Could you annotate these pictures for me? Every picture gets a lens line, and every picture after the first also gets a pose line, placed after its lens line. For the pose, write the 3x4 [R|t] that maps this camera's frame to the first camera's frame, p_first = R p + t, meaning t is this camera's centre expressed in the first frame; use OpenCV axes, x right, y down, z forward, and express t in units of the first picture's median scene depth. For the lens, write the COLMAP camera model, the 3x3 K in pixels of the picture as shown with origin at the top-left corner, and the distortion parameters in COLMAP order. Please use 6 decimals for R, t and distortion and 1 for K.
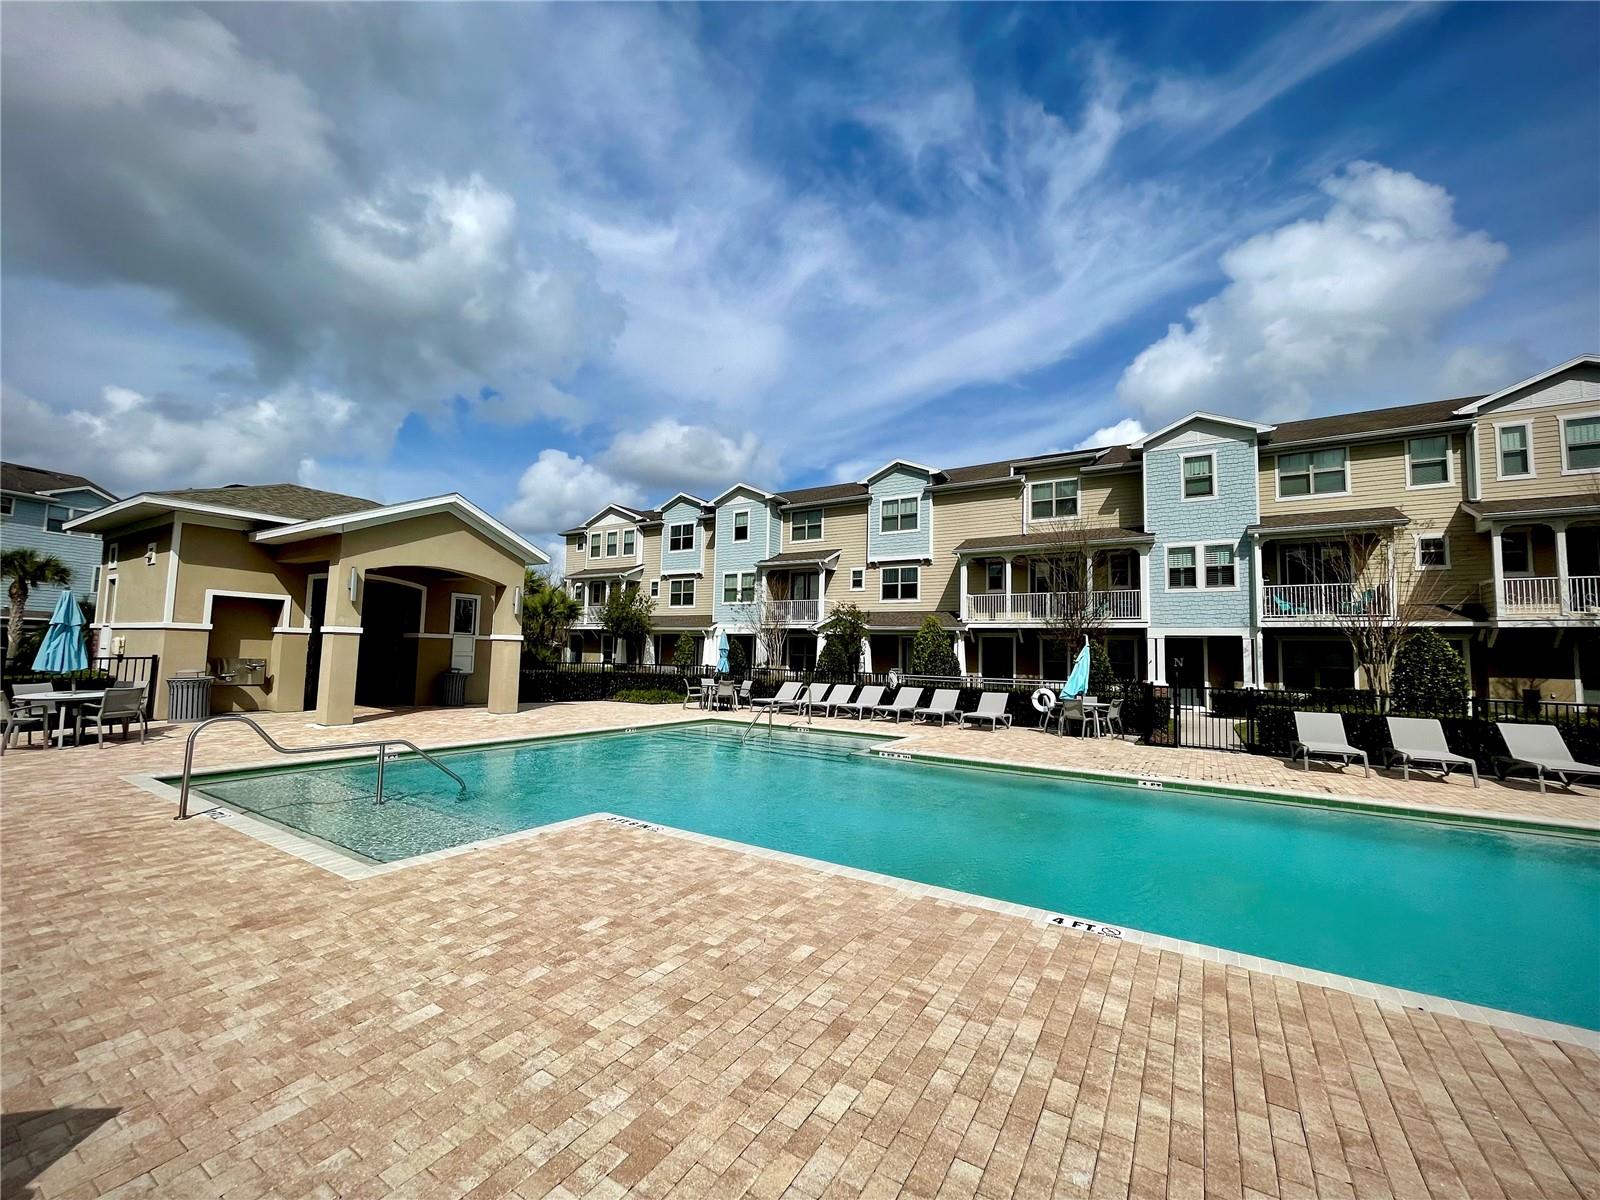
lens RADIAL K [[642.1, 0, 800.0], [0, 642.1, 600.0], [0, 0, 1]] dist [-0.002105, -0.000244]
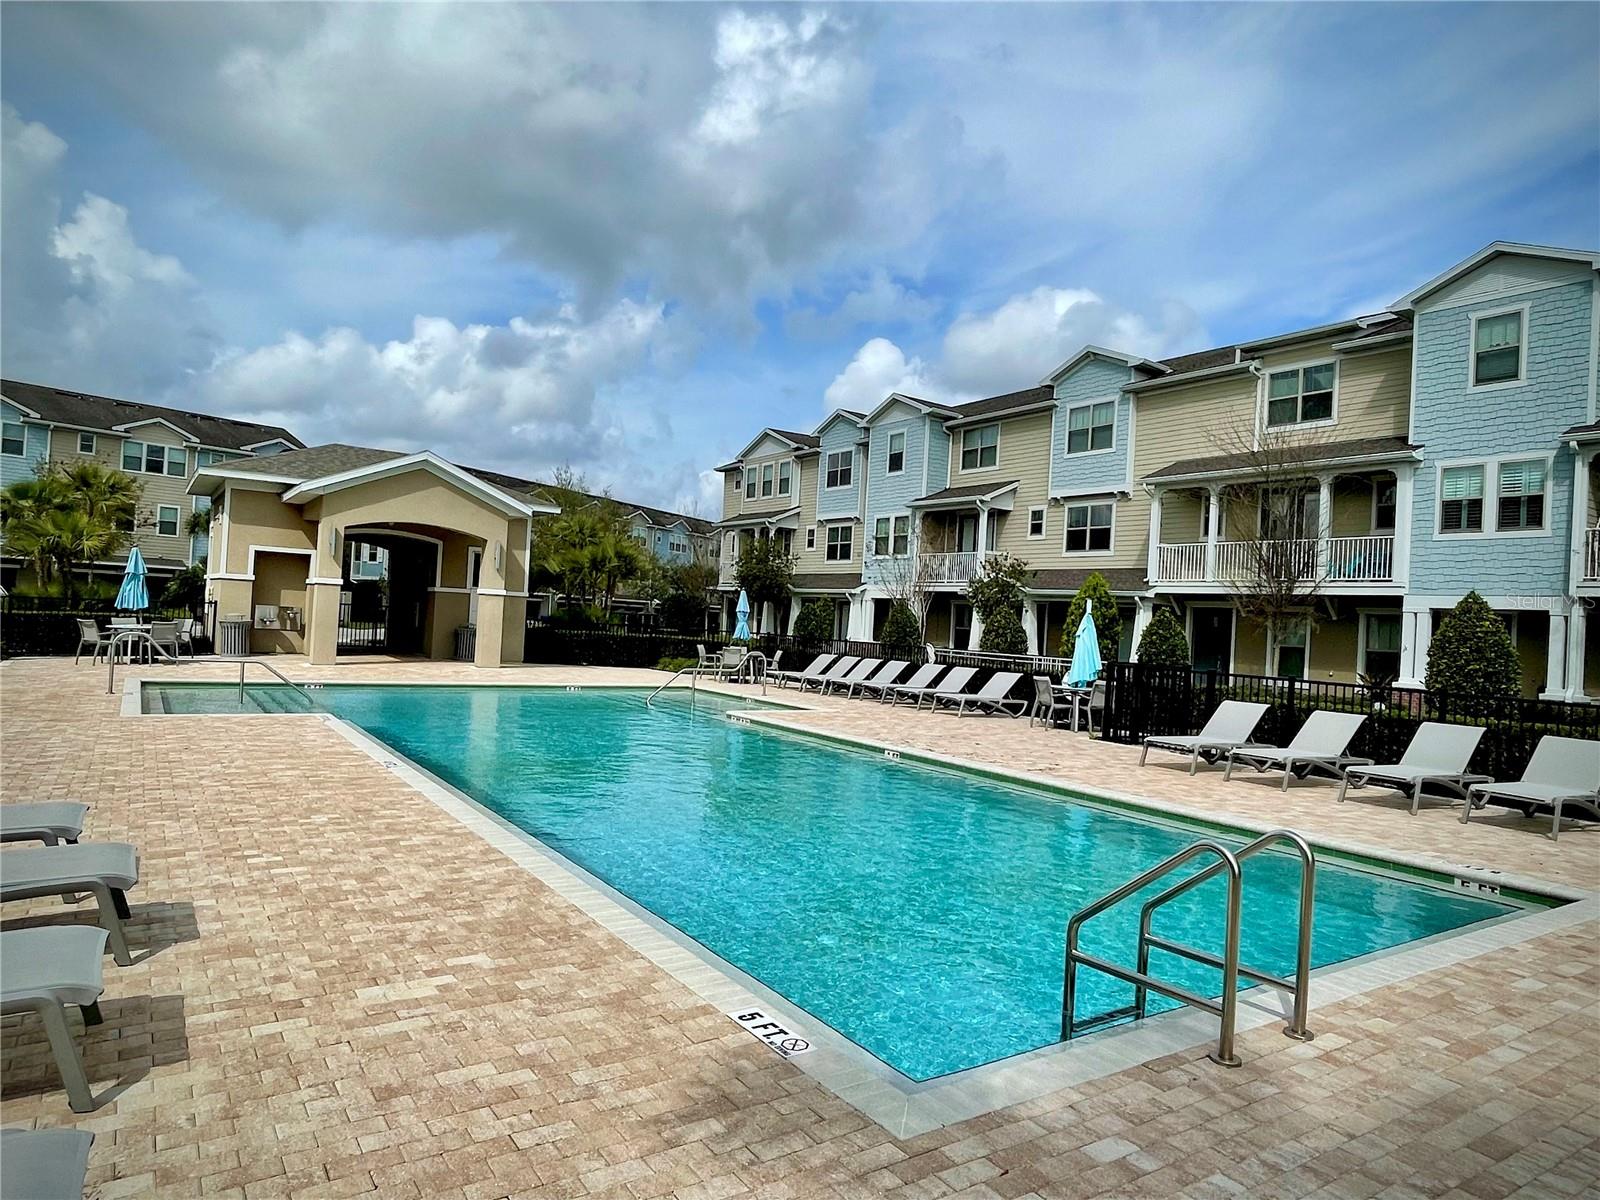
lens RADIAL K [[991.1, 0, 800.0], [0, 991.1, 600.0], [0, 0, 1]] dist [0.004784, -0.033901]
pose [[0.914856, 0.016685, -0.403436, 0.311569], [0.002505, 0.998892, 0.046991, 0.000314], [0.403773, -0.044001, 0.913800, -0.104747]]
